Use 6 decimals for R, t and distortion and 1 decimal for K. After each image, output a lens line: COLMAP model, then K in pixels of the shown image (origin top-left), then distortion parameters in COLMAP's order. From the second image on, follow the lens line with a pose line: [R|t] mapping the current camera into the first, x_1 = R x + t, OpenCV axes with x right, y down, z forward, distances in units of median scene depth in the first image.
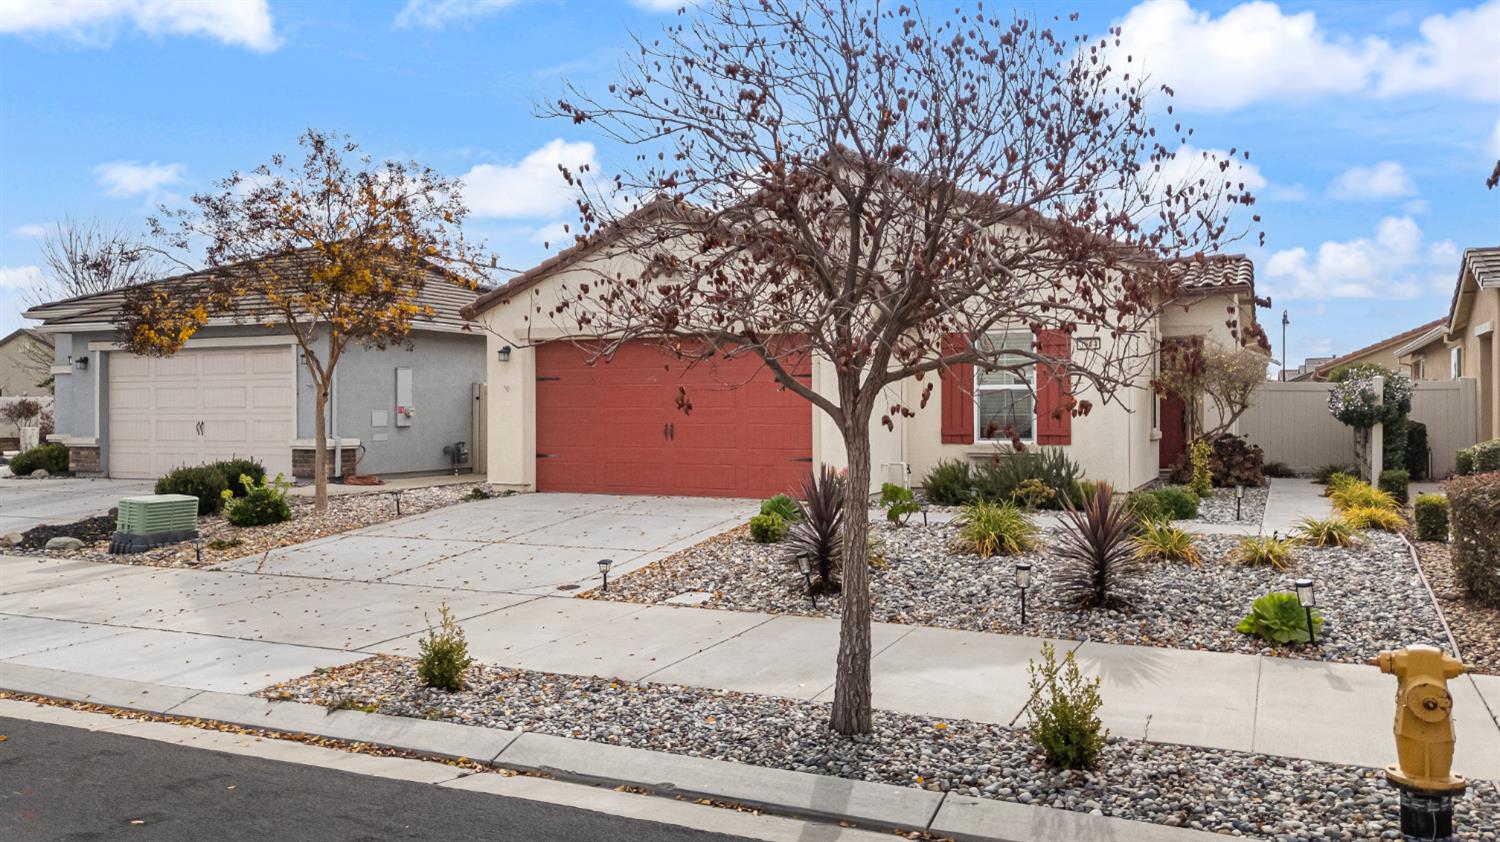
lens RADIAL K [[1141.1, 0, 751.1], [0, 1141.1, 399.0], [0, 0, 1]] dist [0.057685, 0.000286]
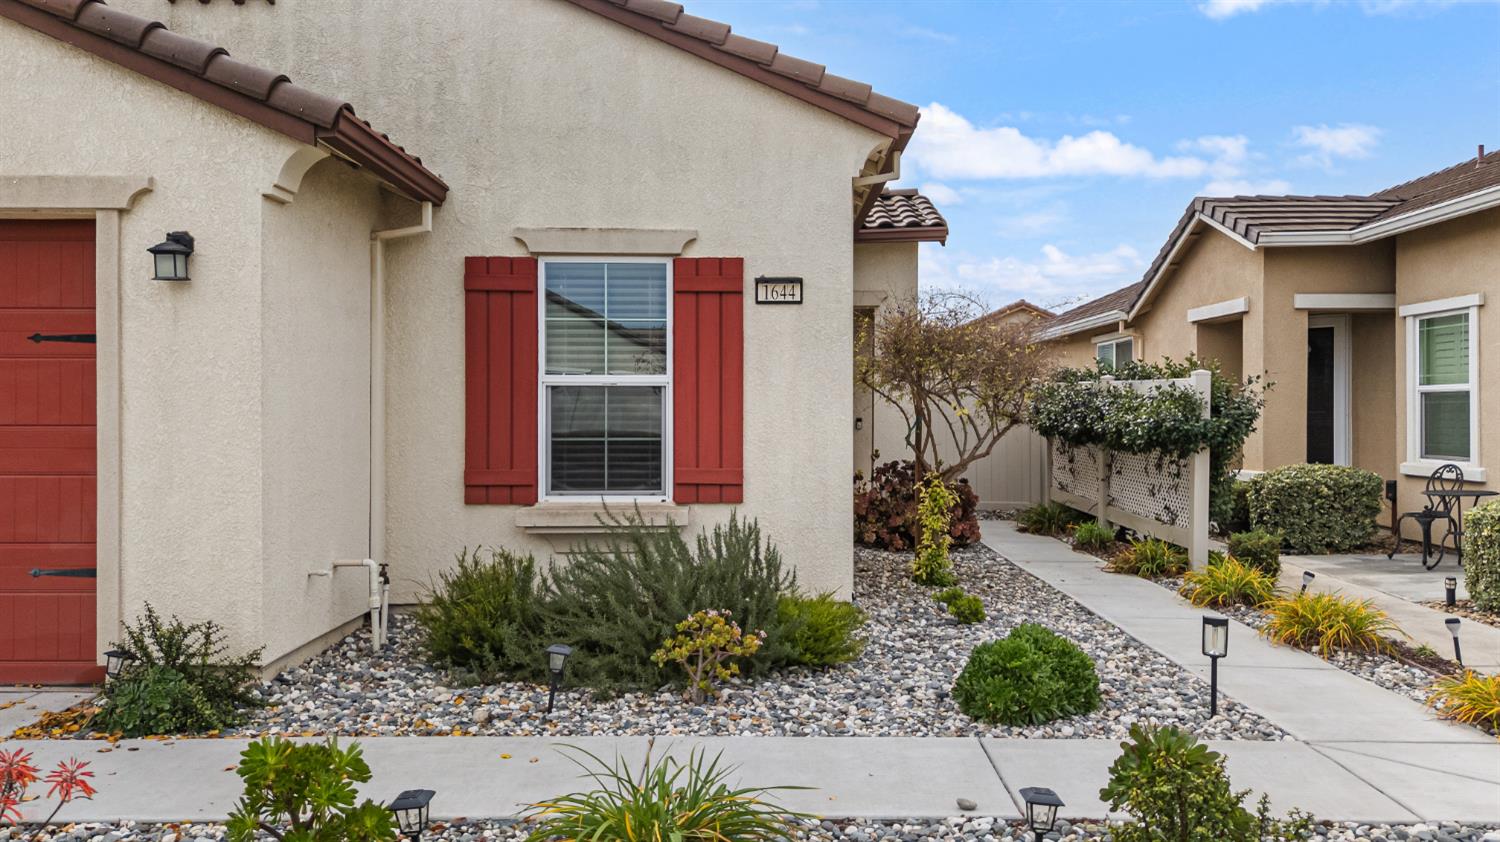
lens RADIAL K [[1101.2, 0, 750.0], [0, 1101.2, 421.0], [0, 0, 1]] dist [0.089682, -0.099237]
pose [[0.911449, -0.002187, 0.411408, 0.088957], [-0.005590, 0.999828, 0.017699, -0.002149], [-0.411376, -0.018431, 0.911279, 0.554321]]
